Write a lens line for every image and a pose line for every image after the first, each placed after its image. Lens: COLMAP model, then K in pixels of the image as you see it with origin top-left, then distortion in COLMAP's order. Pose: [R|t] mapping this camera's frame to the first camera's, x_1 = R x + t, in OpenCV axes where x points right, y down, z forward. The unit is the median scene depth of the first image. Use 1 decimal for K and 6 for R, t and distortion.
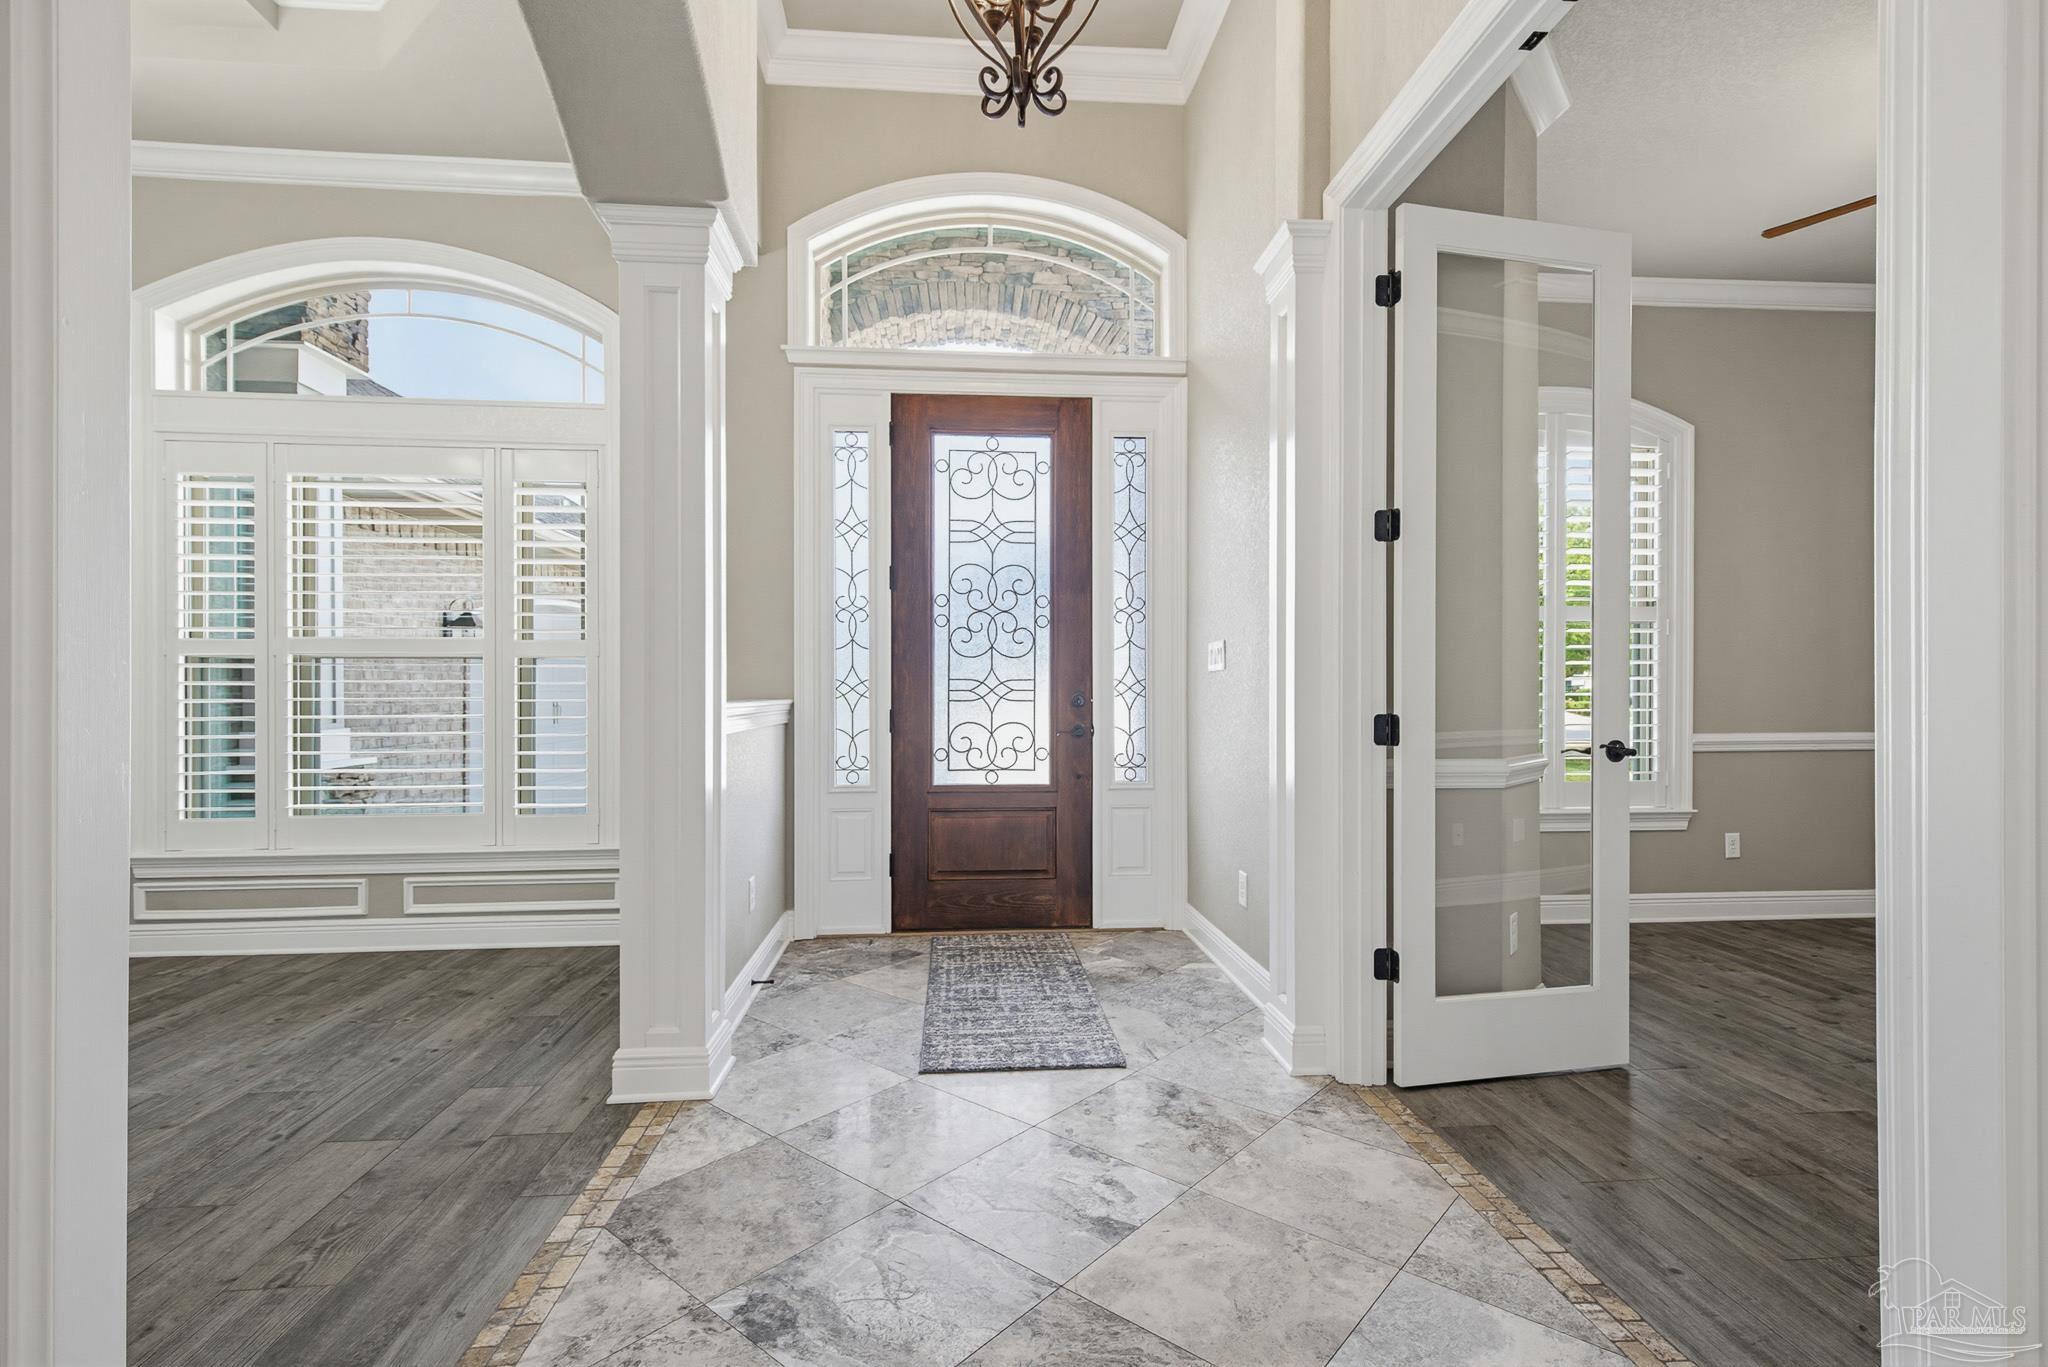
lens RADIAL K [[944.1, 0, 1017.0], [0, 944.1, 689.1], [0, 0, 1]] dist [0.008090, -0.000375]
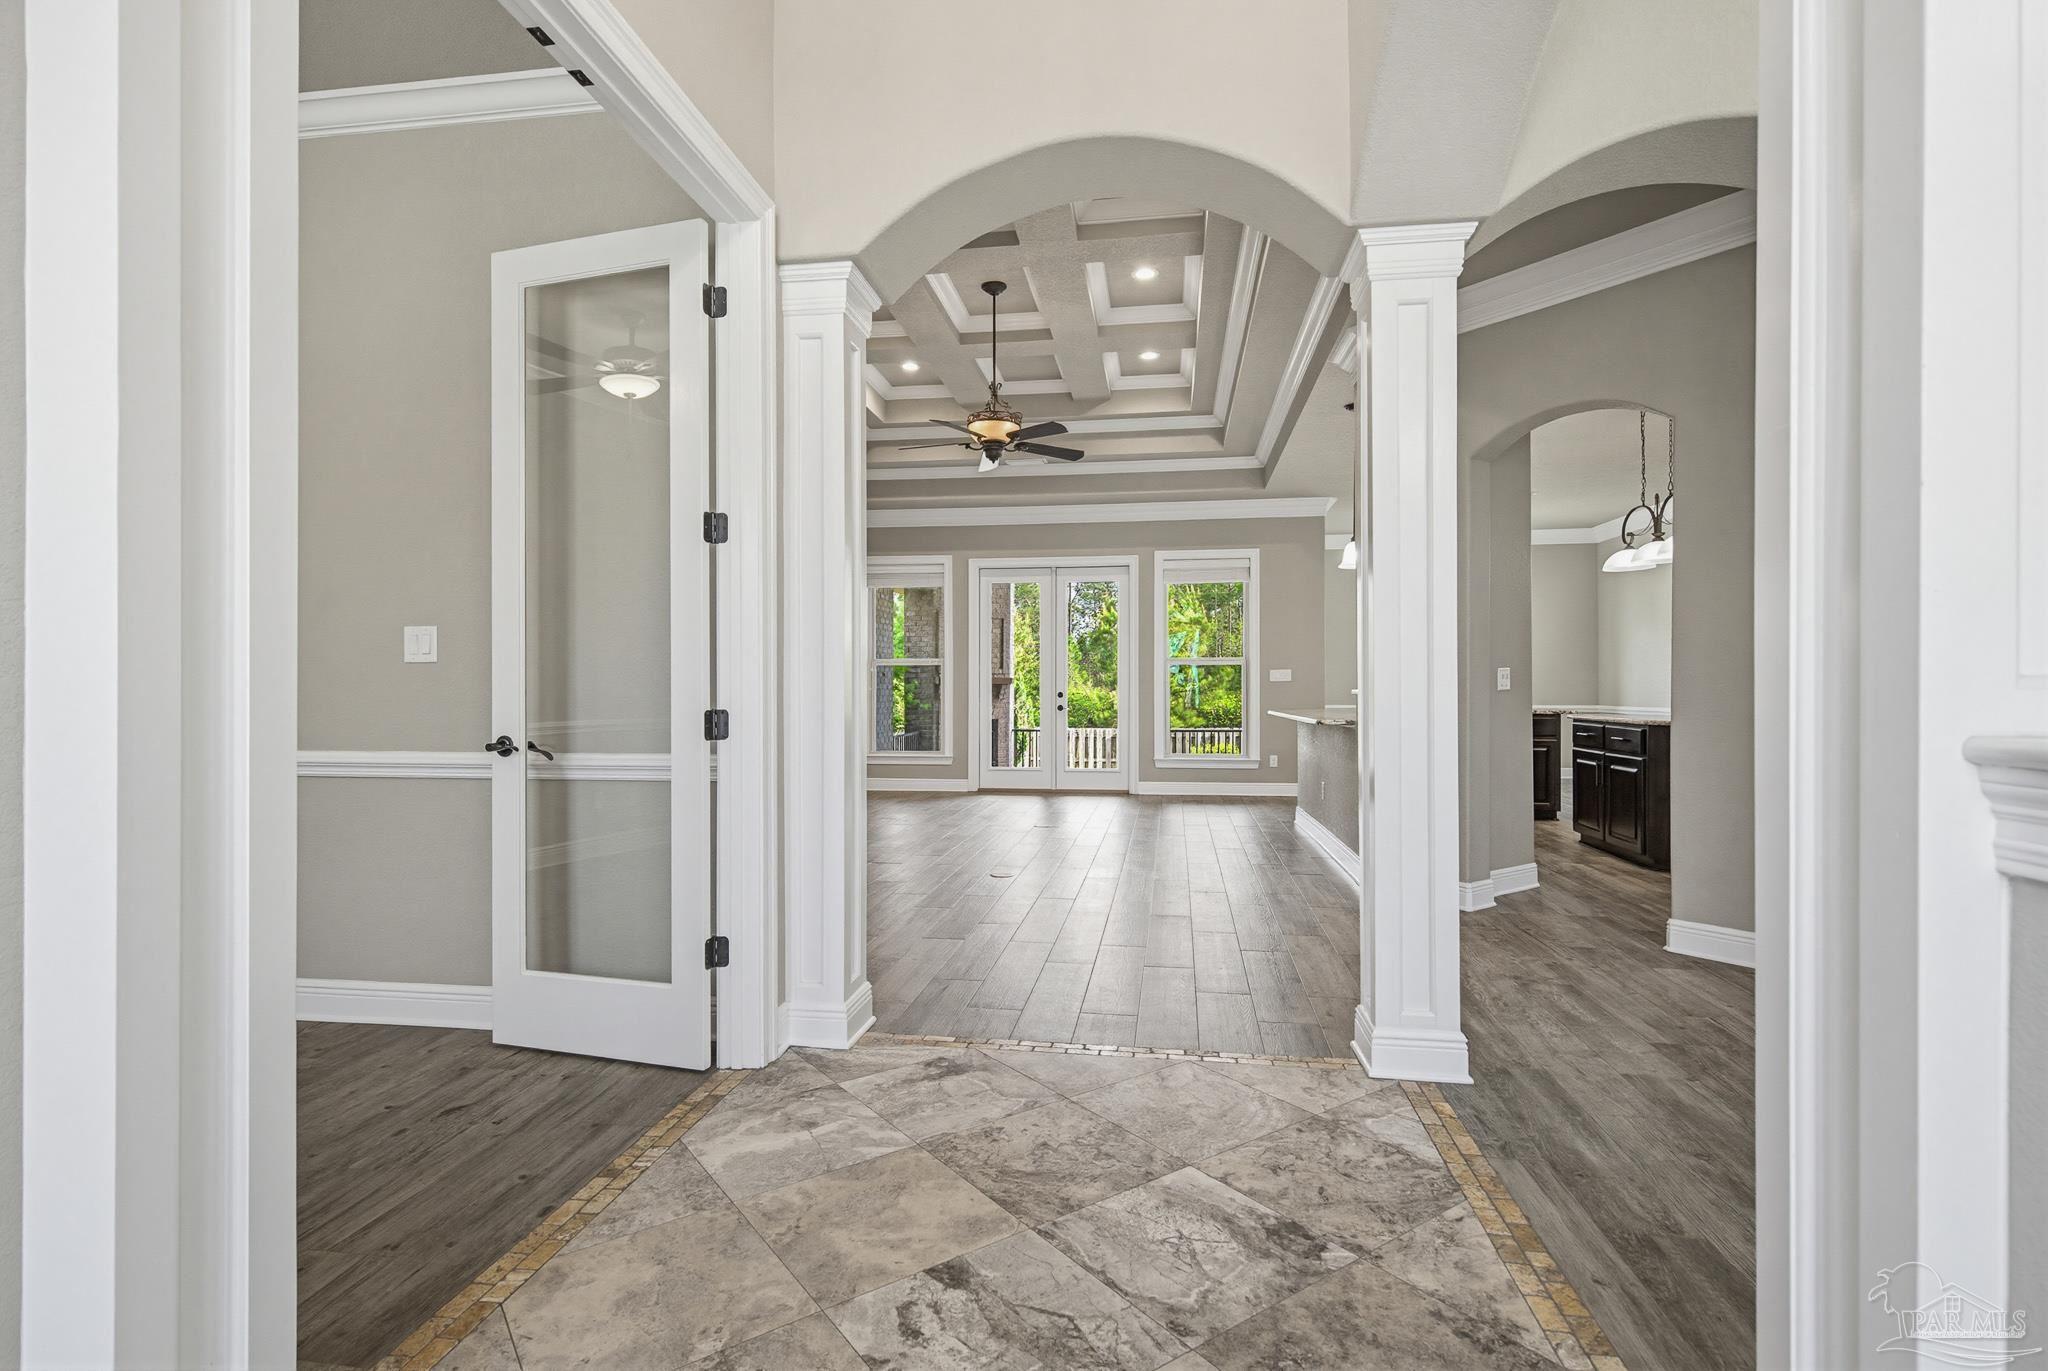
lens RADIAL K [[987.2, 0, 1031.2], [0, 987.2, 689.1], [0, 0, 1]] dist [-0.004374, -0.001674]
pose [[-0.976113, 0.002368, 0.217251, -0.202170], [0.002714, 0.999995, 0.001292, 0.000773], [-0.217247, 0.001851, -0.976115, 2.097370]]
